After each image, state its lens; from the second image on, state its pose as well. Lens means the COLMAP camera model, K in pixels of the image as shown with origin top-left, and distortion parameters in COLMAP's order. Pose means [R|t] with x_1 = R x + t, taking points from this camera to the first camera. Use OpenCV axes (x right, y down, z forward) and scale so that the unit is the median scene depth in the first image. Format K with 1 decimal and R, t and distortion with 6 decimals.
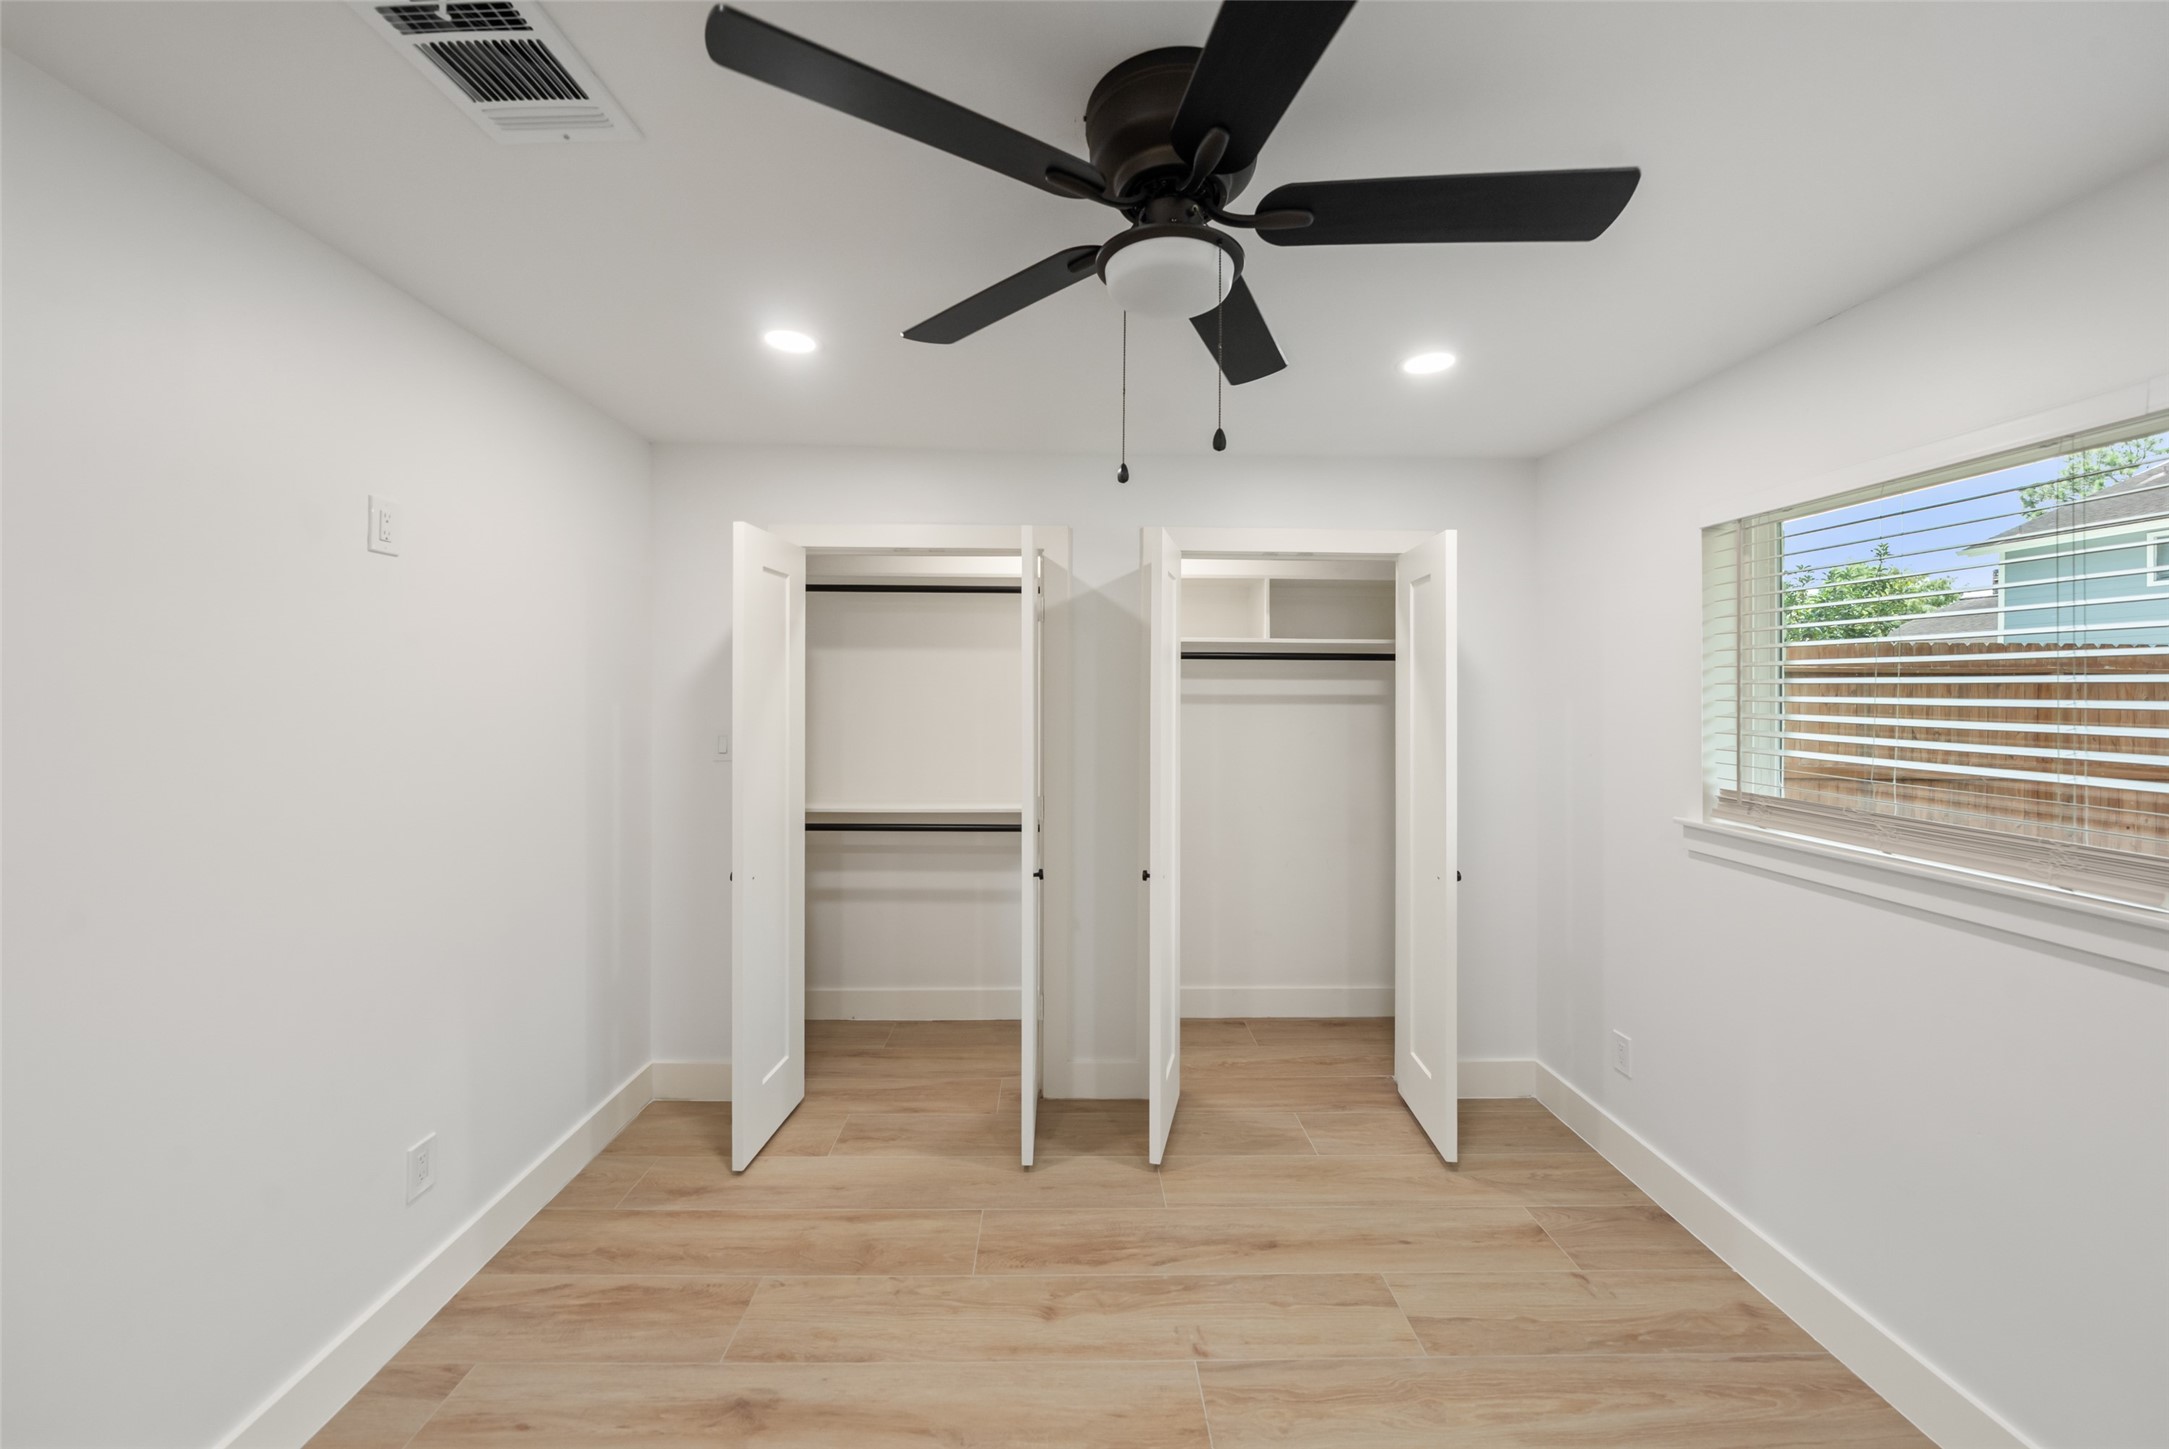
lens RADIAL K [[788.2, 0, 1084.3], [0, 788.2, 697.6], [0, 0, 1]] dist [-0.002298, -0.000008]
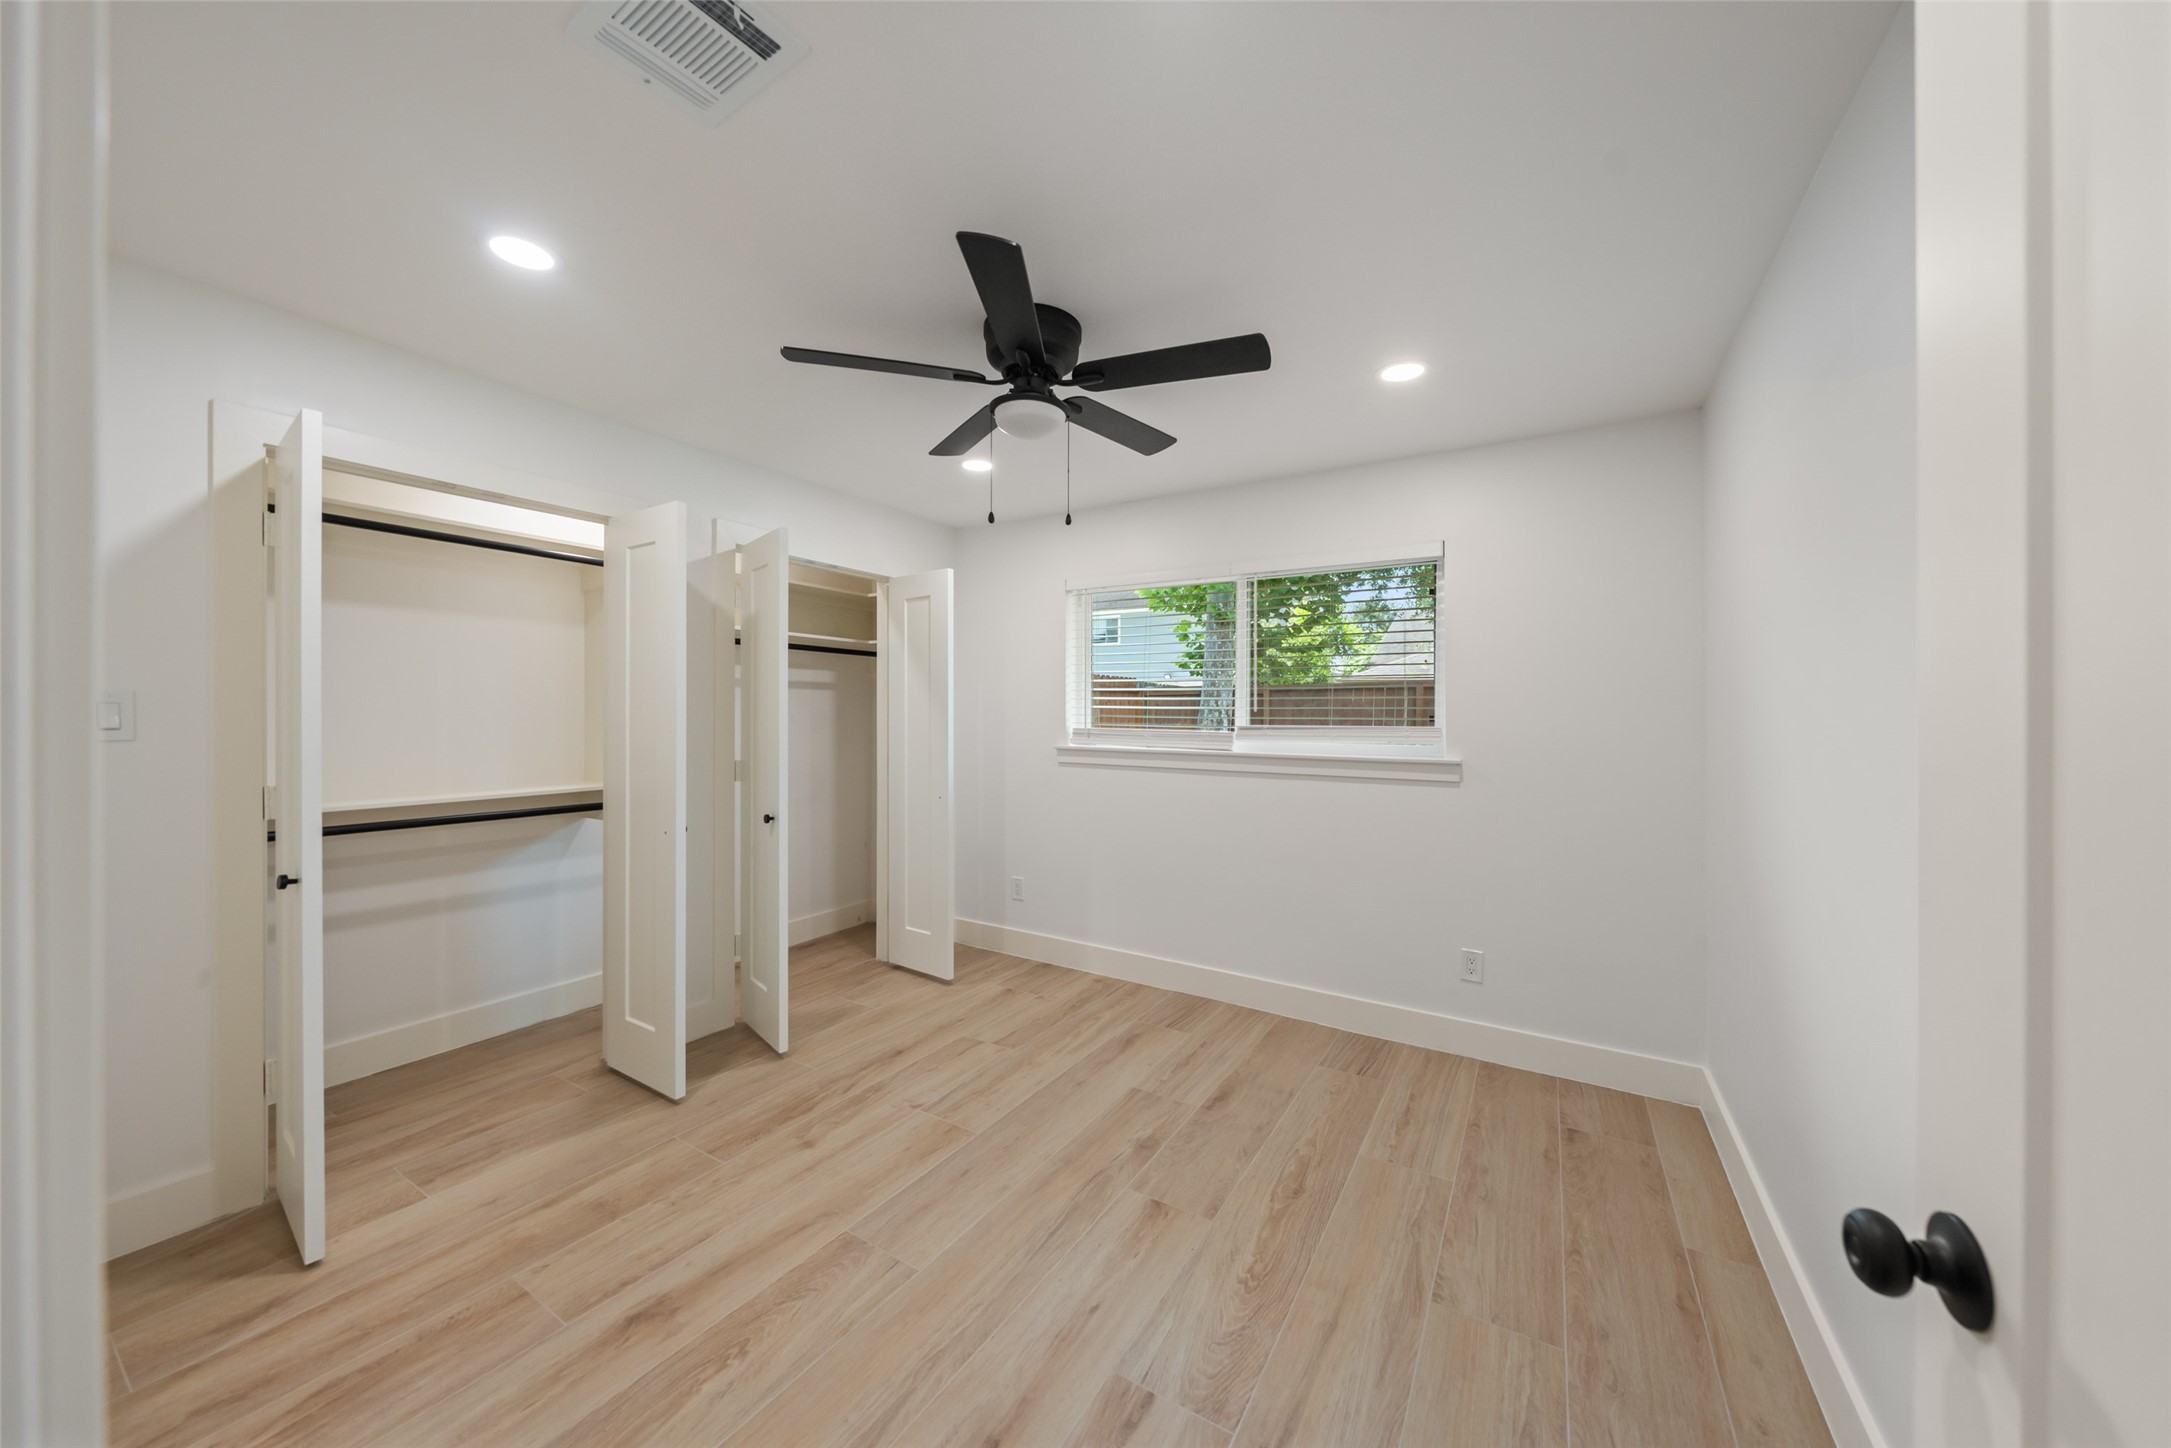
lens RADIAL K [[752.6, 0, 1085.5], [0, 752.6, 724.0], [0, 0, 1]] dist [-0.002064, 0.000069]
pose [[0.545091, -0.014542, 0.838251, -0.708719], [0.005267, 0.999889, 0.013921, 0.081493], [-0.838360, -0.003173, 0.545107, -0.025677]]
